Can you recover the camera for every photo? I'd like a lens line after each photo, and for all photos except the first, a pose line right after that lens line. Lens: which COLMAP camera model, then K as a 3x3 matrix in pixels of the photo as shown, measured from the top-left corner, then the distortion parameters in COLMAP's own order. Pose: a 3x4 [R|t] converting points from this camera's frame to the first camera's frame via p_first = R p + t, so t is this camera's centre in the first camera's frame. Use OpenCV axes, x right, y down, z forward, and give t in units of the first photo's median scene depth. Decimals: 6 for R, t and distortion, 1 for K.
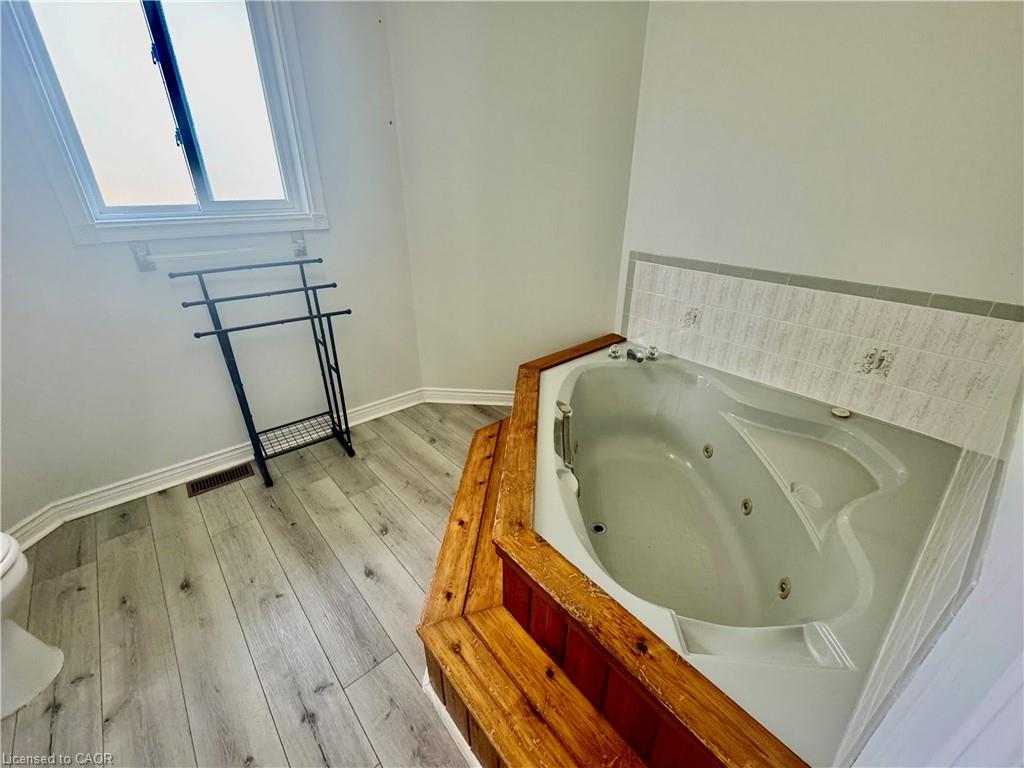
lens RADIAL K [[414.7, 0, 510.8], [0, 414.7, 382.7], [0, 0, 1]] dist [0.000382, -0.000436]
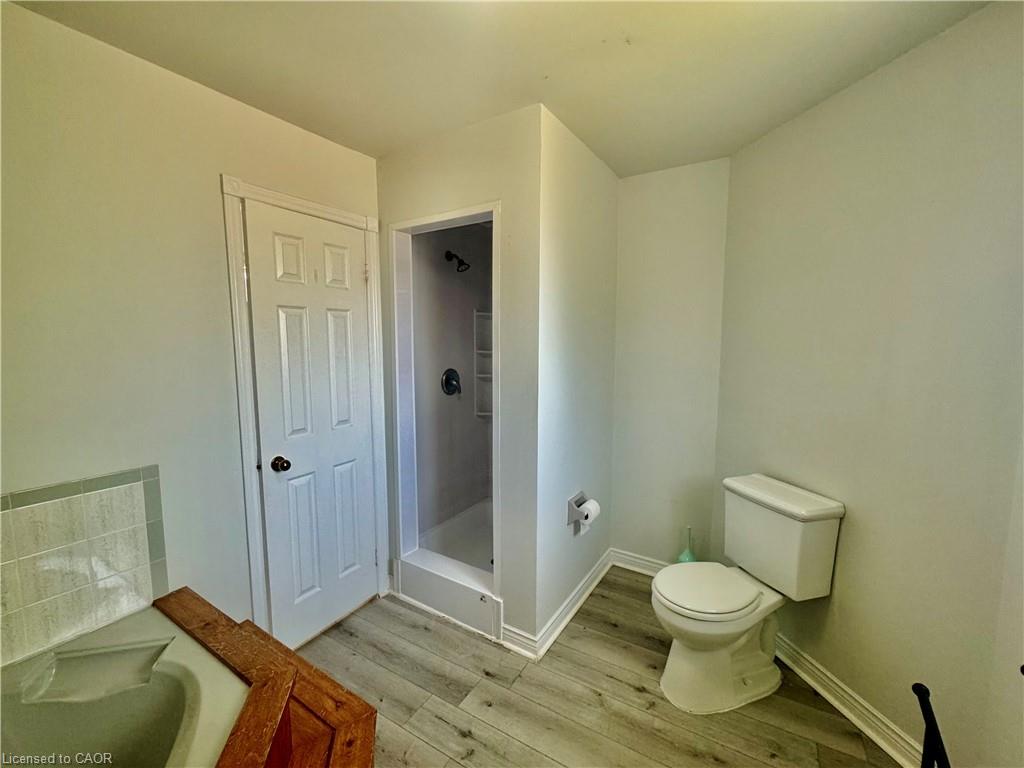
lens RADIAL K [[414.7, 0, 515.3], [0, 414.7, 385.2], [0, 0, 1]] dist [0.000382, -0.000436]
pose [[-0.948119, 0.025863, -0.316862, -0.239342], [-0.144150, 0.853369, 0.500981, -0.819289], [0.283357, 0.520665, -0.805367, 1.504308]]
